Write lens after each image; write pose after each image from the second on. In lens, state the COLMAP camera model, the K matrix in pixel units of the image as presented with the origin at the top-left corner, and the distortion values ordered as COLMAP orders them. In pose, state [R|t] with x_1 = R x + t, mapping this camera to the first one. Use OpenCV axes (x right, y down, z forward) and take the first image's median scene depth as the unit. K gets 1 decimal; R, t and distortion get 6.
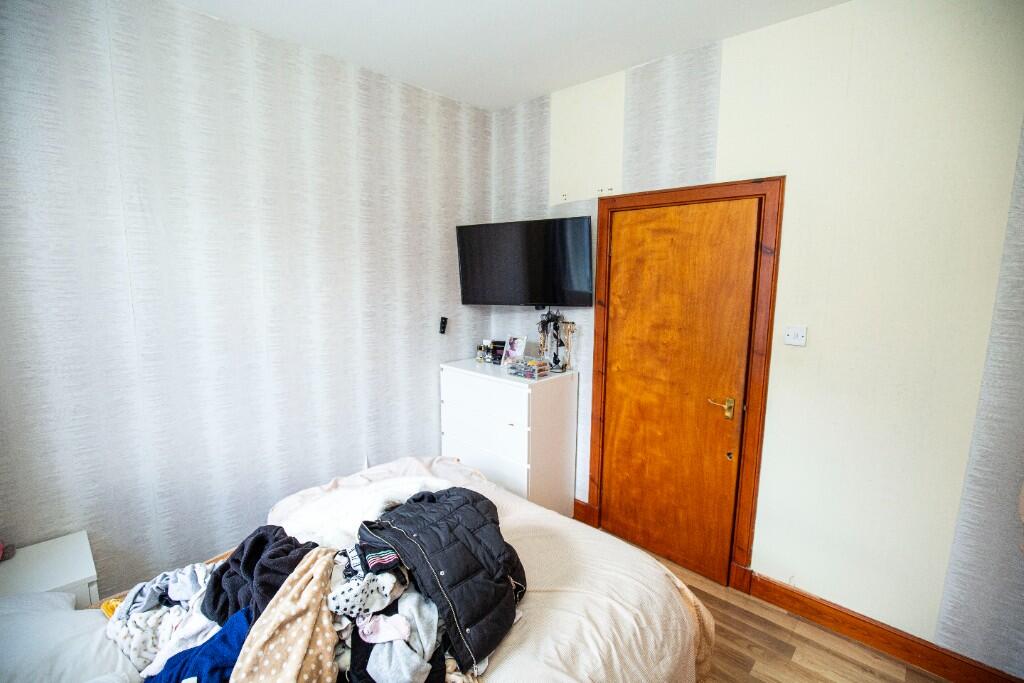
lens RADIAL K [[466.5, 0, 512.7], [0, 466.5, 342.5], [0, 0, 1]] dist [-0.021999, -0.000099]
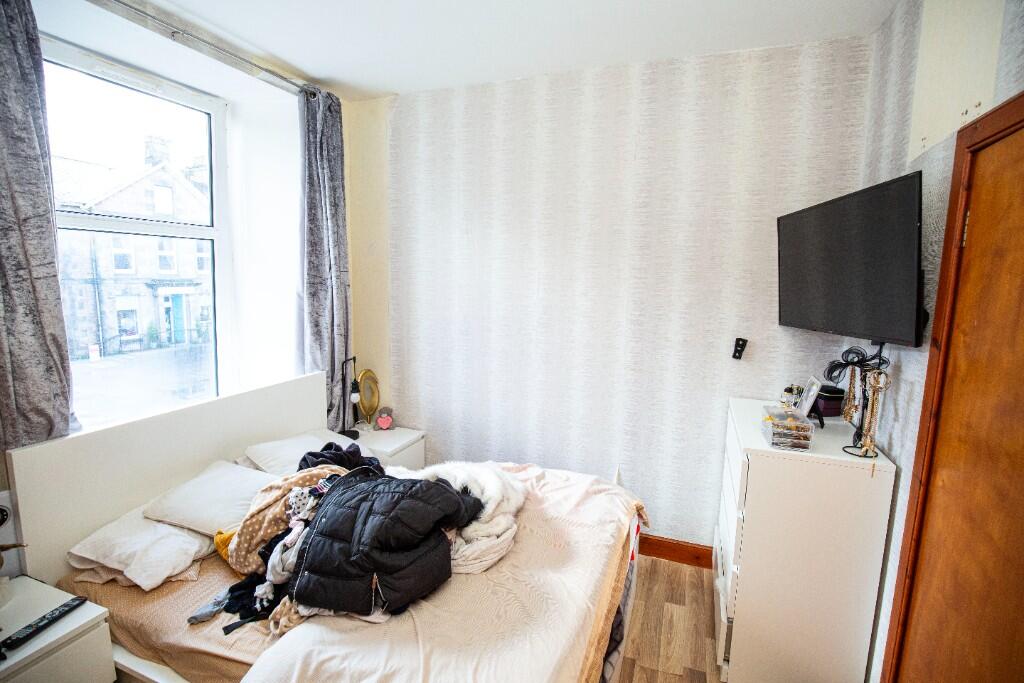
lens RADIAL K [[472.6, 0, 512.0], [0, 472.6, 341.5], [0, 0, 1]] dist [-0.030047, 0.007924]
pose [[0.378448, 0.126425, -0.916948, 0.485426], [-0.153483, 0.985486, 0.072528, -0.054353], [0.912809, 0.113288, 0.392359, 0.410243]]
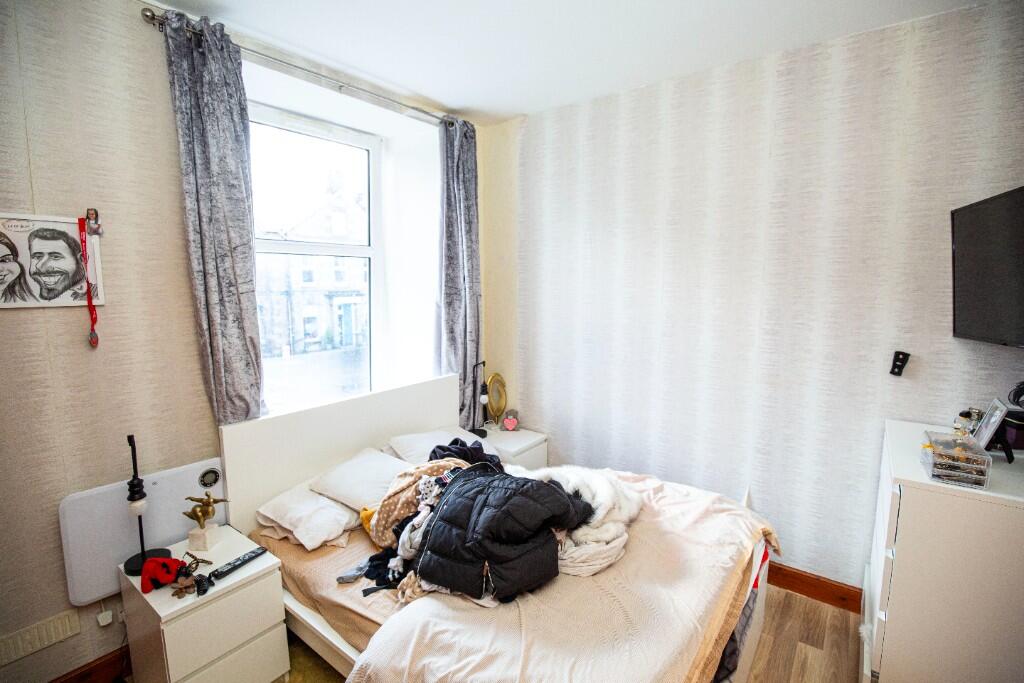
lens RADIAL K [[466.5, 0, 512.7], [0, 466.5, 342.5], [0, 0, 1]] dist [-0.021999, -0.000099]
pose [[0.107222, 0.118531, -0.987144, 0.507807], [-0.146811, 0.983872, 0.102192, -0.060738], [0.983336, 0.133966, 0.122894, 0.431268]]
